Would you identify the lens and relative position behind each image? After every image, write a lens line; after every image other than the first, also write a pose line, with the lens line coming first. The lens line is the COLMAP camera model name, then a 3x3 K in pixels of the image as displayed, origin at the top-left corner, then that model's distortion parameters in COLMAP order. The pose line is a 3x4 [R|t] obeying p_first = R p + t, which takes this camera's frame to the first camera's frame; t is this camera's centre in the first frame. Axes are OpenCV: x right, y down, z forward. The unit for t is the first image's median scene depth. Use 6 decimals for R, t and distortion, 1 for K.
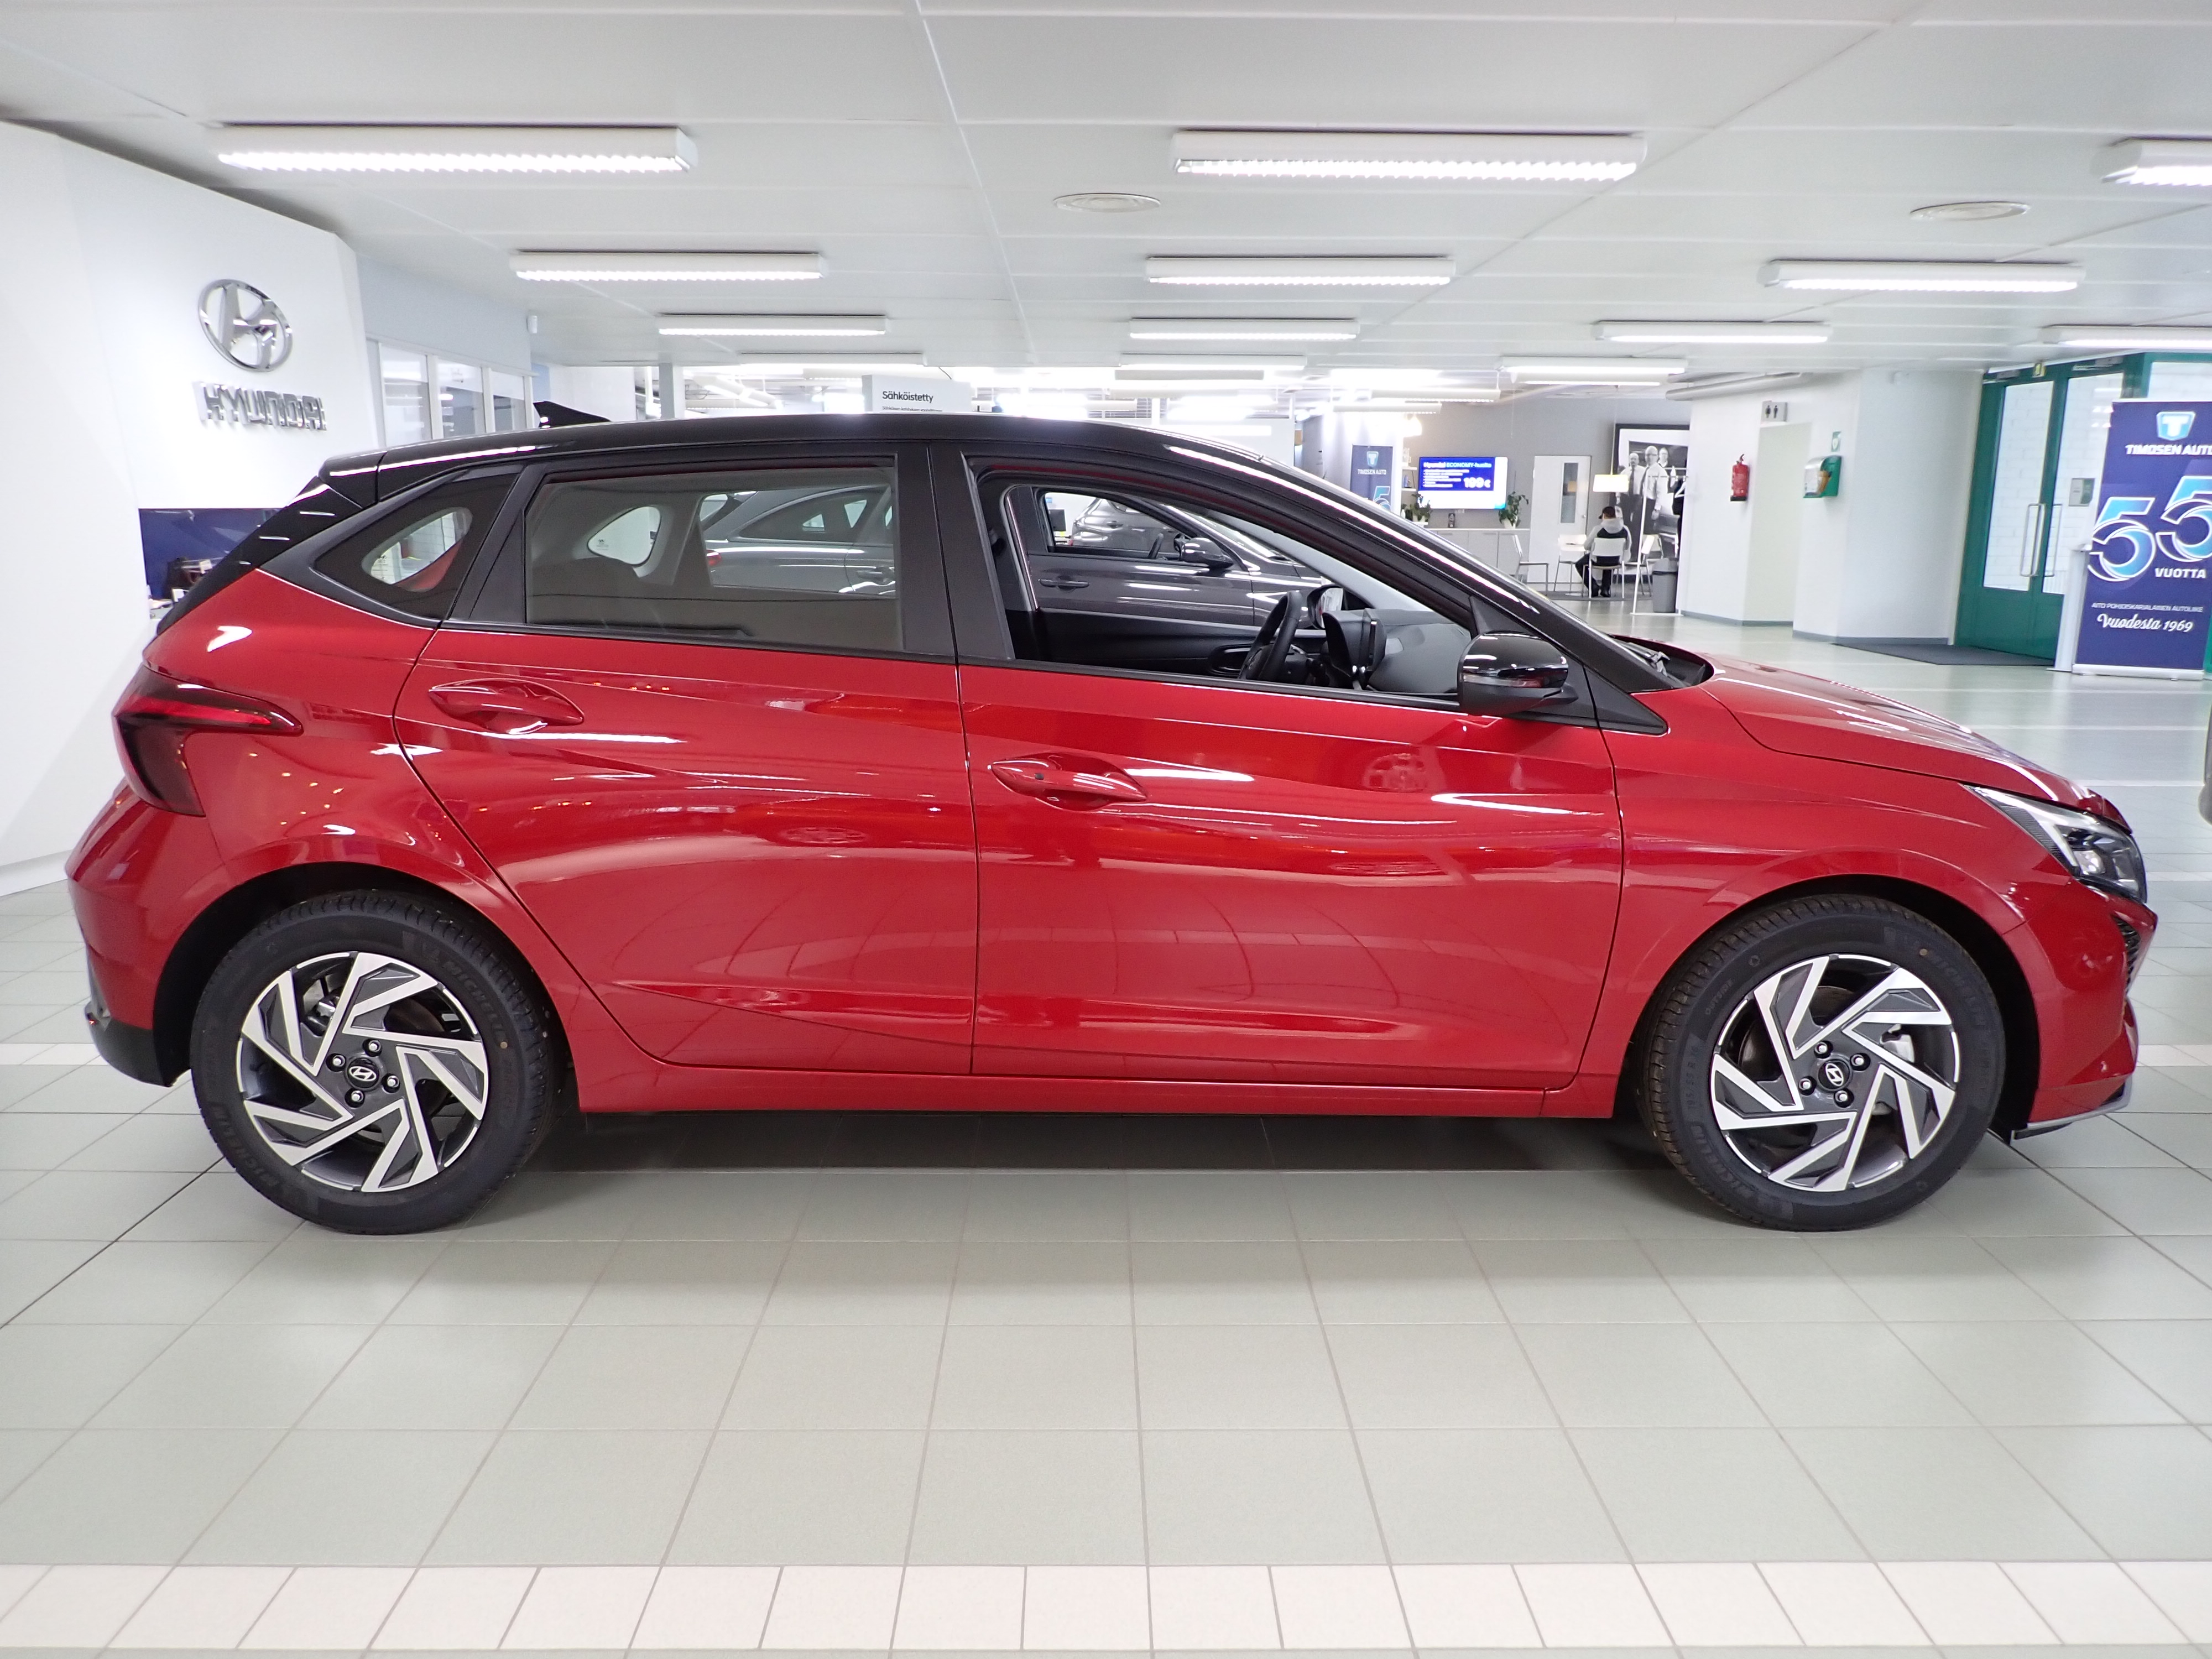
lens RADIAL K [[1618.3, 0, 1091.3], [0, 1618.3, 825.7], [0, 0, 1]] dist [0.000208, -0.005889]
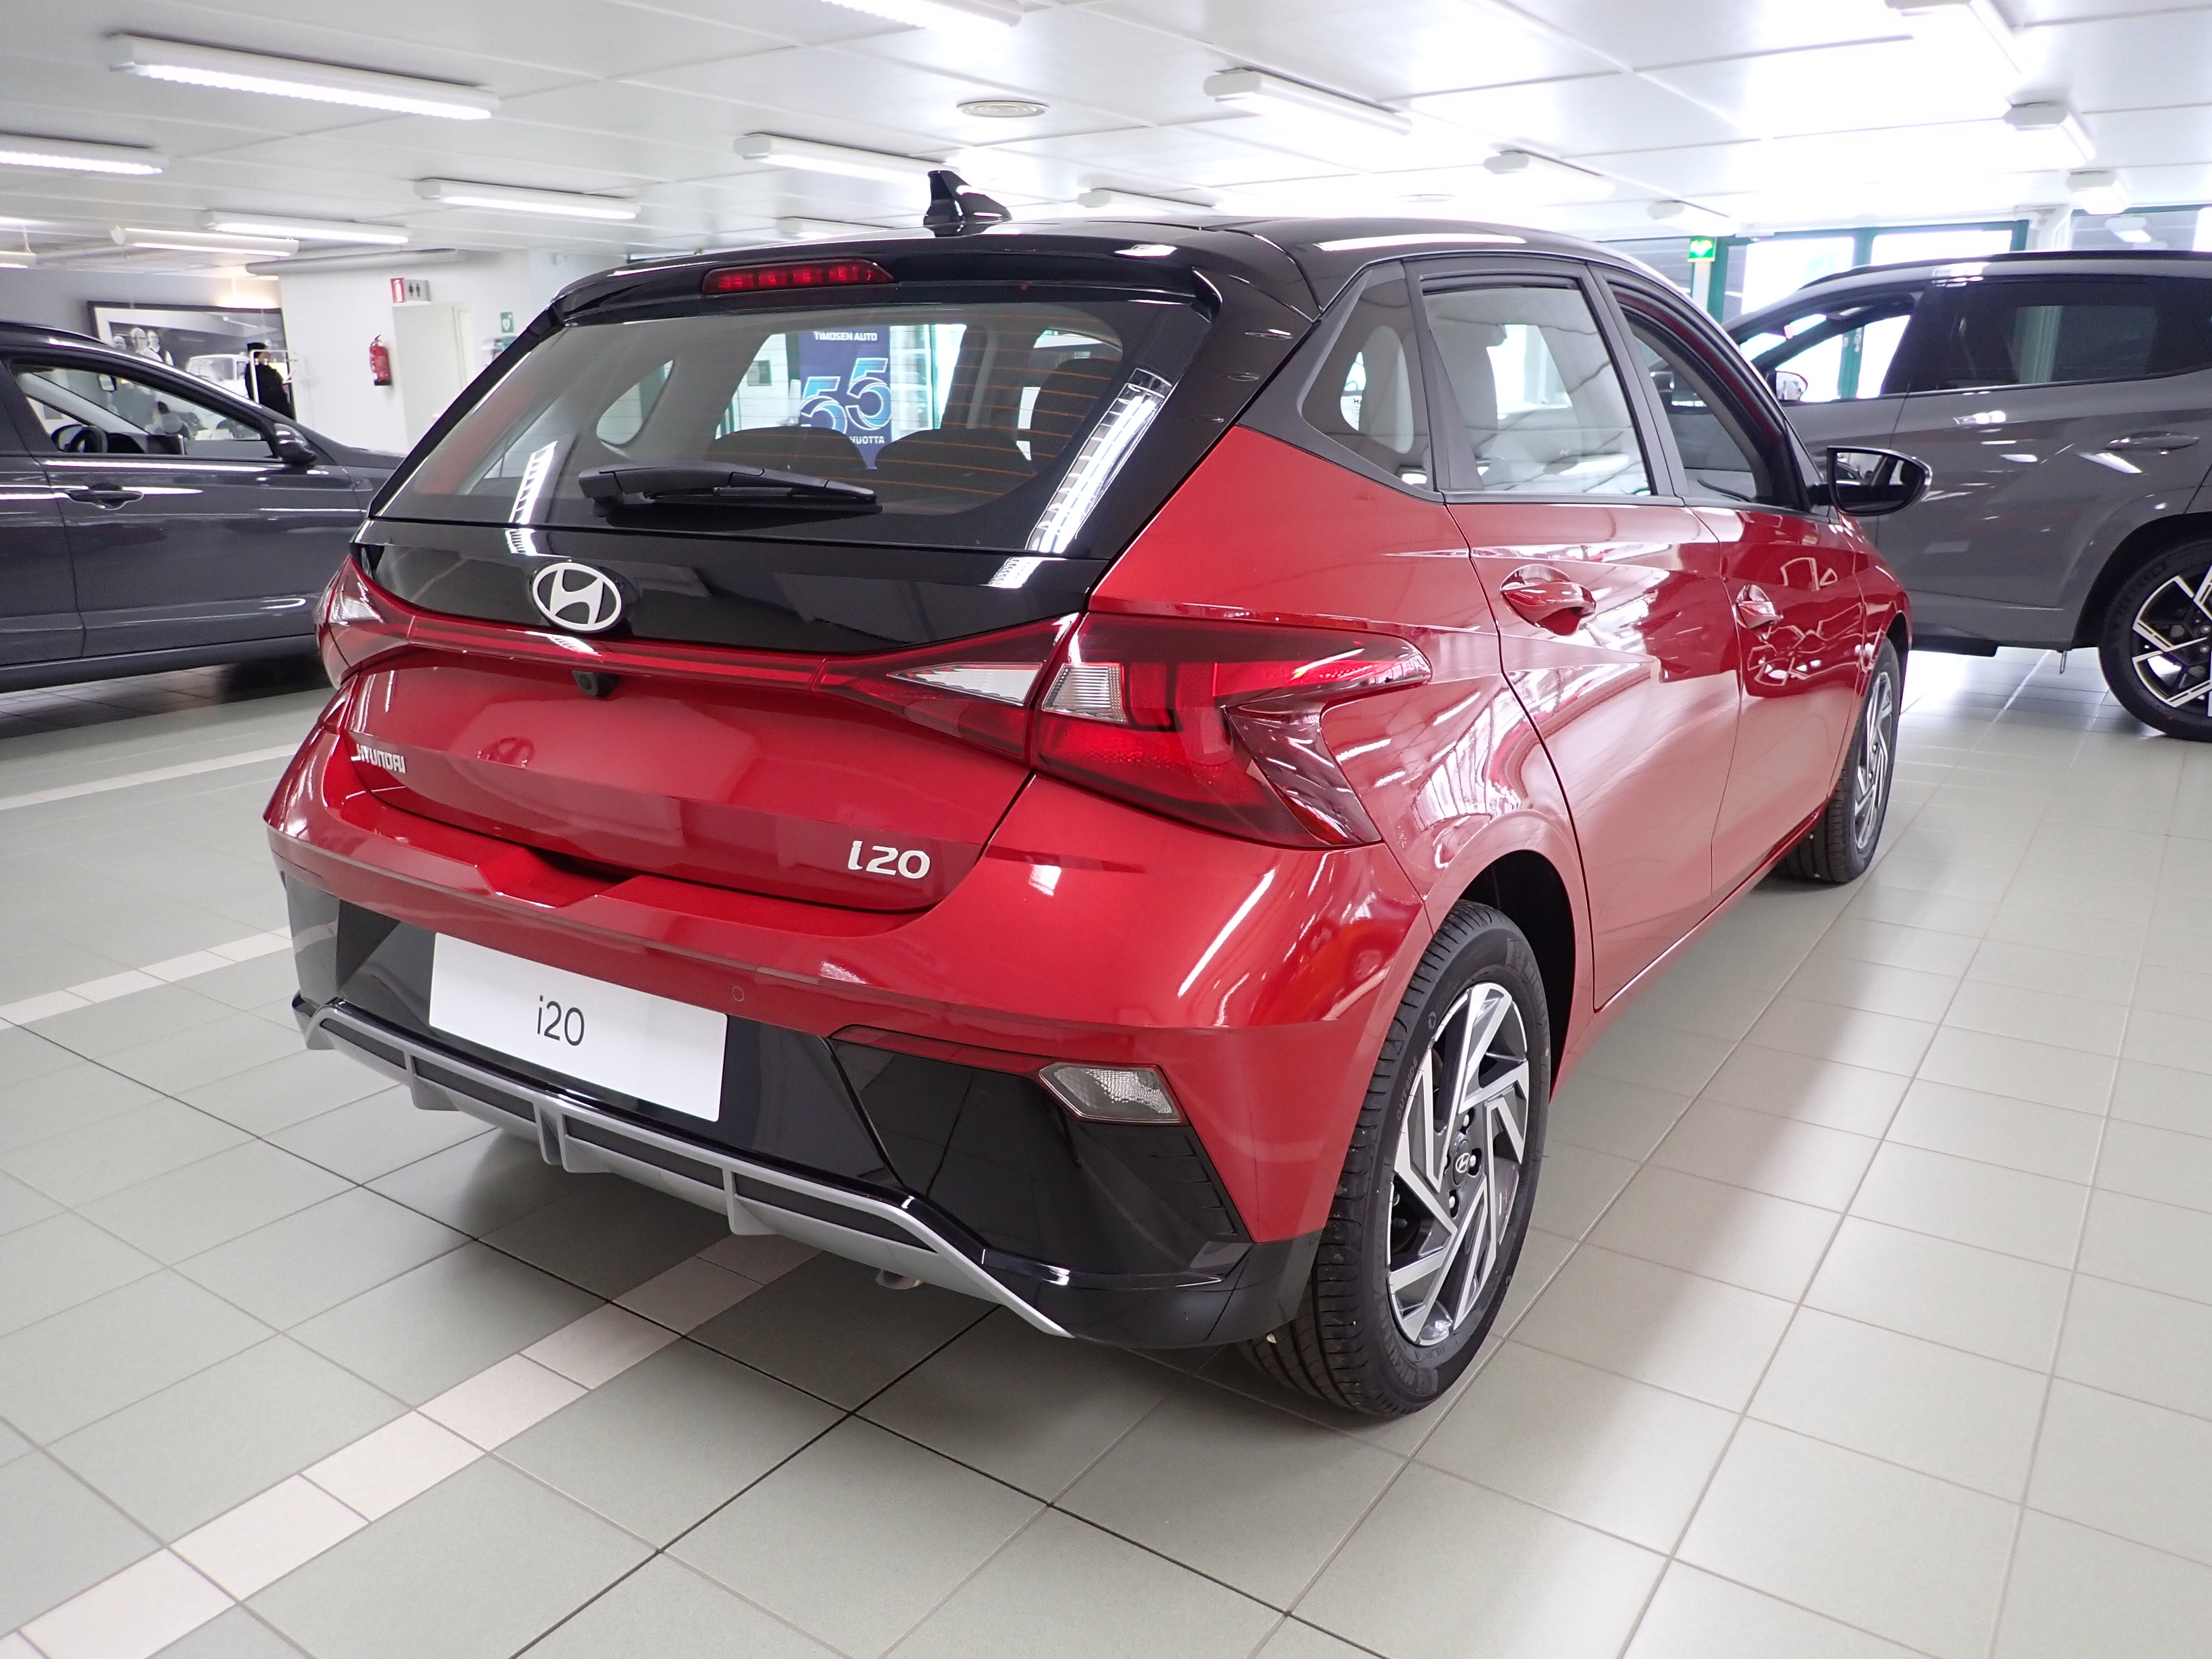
lens RADIAL K [[1618.3, 0, 1091.3], [0, 1618.3, 825.7], [0, 0, 1]] dist [0.000208, -0.005889]
pose [[0.592713, -0.217799, 0.775406, -0.218137], [0.168736, 0.974957, 0.144870, -0.023435], [-0.787540, 0.044973, 0.614621, 0.145308]]
